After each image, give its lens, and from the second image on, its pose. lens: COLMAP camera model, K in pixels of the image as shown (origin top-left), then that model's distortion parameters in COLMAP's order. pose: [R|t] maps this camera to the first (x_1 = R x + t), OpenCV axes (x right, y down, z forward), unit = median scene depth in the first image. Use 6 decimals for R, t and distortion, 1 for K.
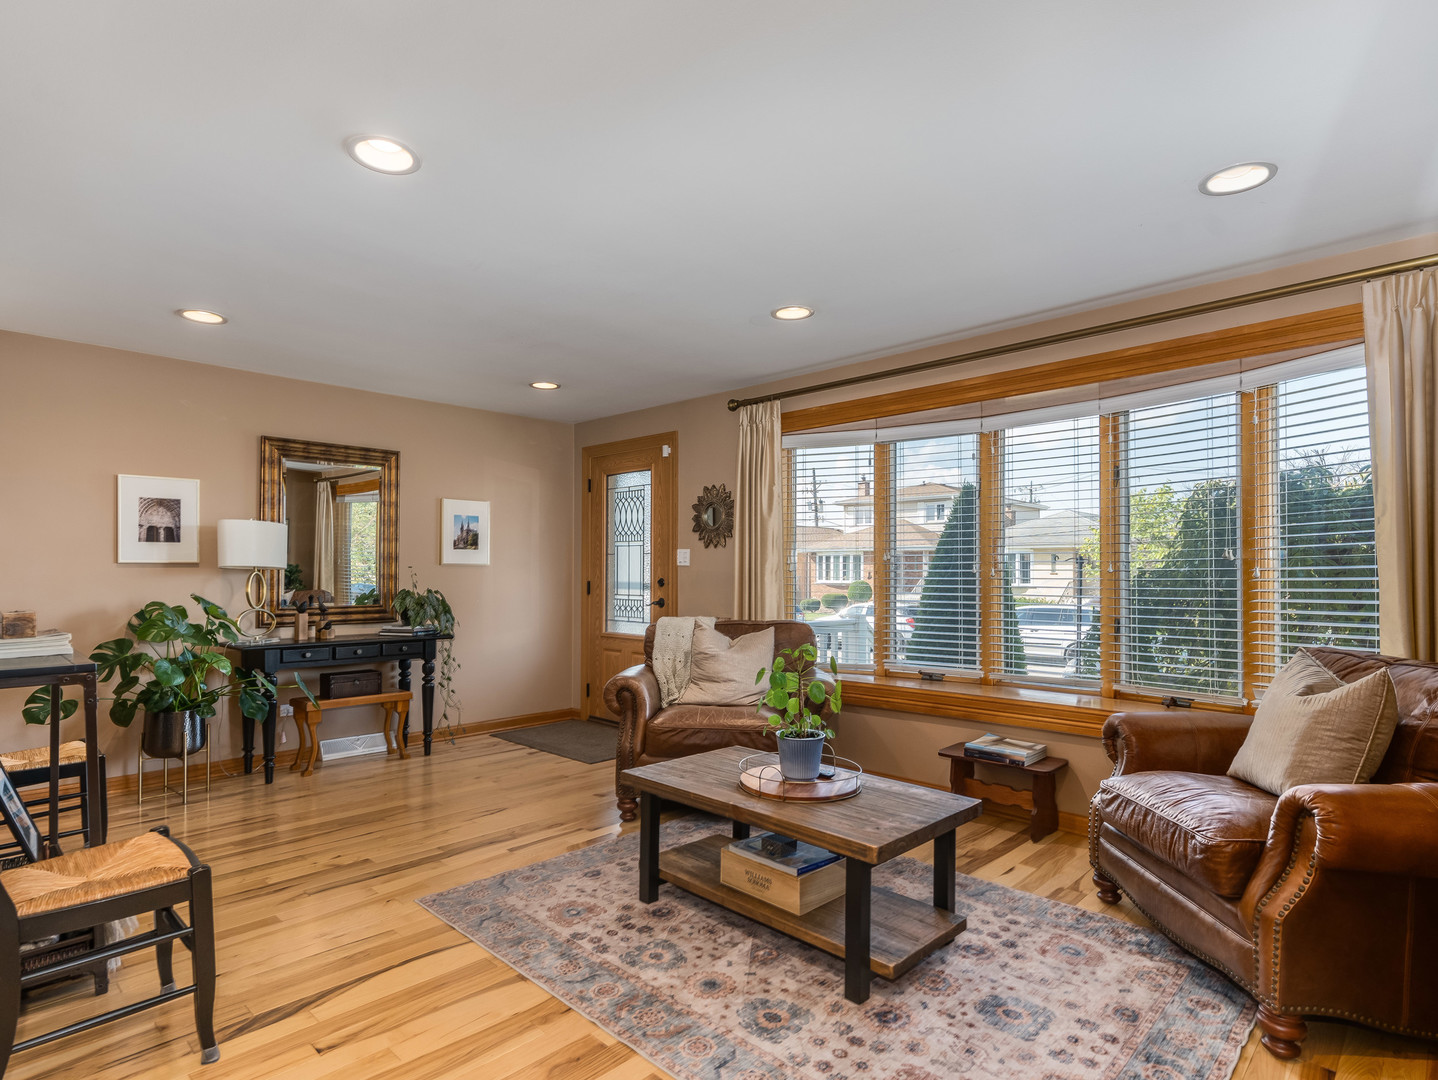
lens RADIAL K [[784.4, 0, 718.4], [0, 784.4, 555.0], [0, 0, 1]] dist [0.004671, -0.000220]
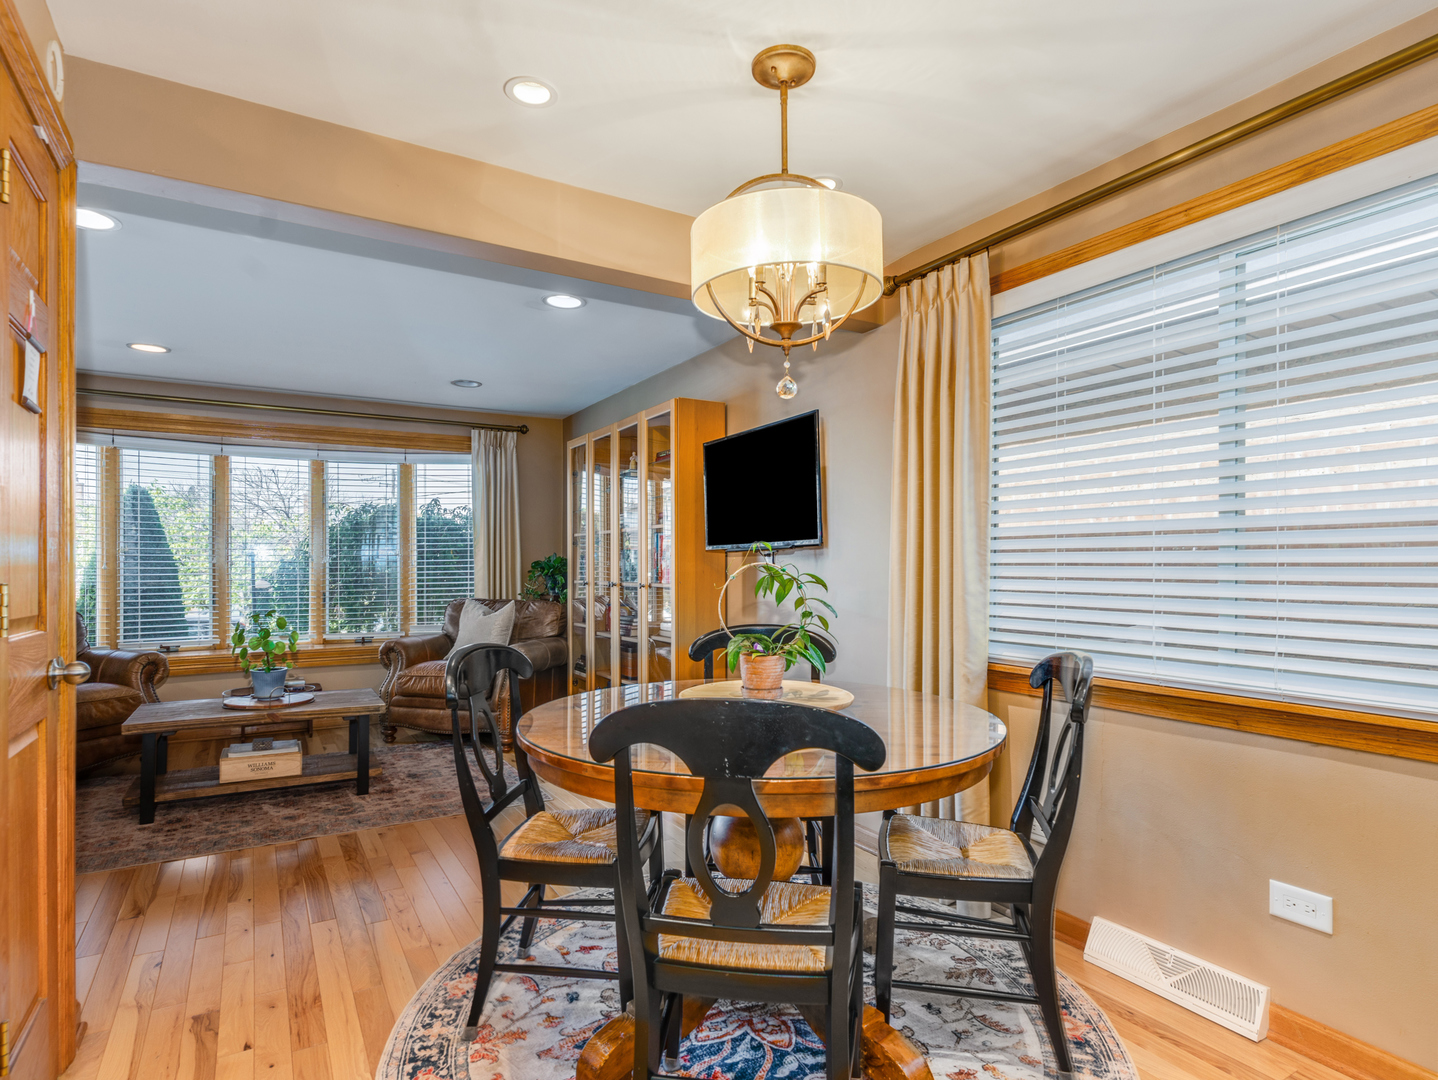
lens RADIAL K [[784.4, 0, 717.5], [0, 784.4, 548.8], [0, 0, 1]] dist [0.004671, -0.000220]
pose [[0.258457, 0.014222, 0.965918, -1.148682], [-0.009365, 0.999882, -0.012217, 0.009287], [-0.965977, -0.005889, 0.258560, -0.218430]]
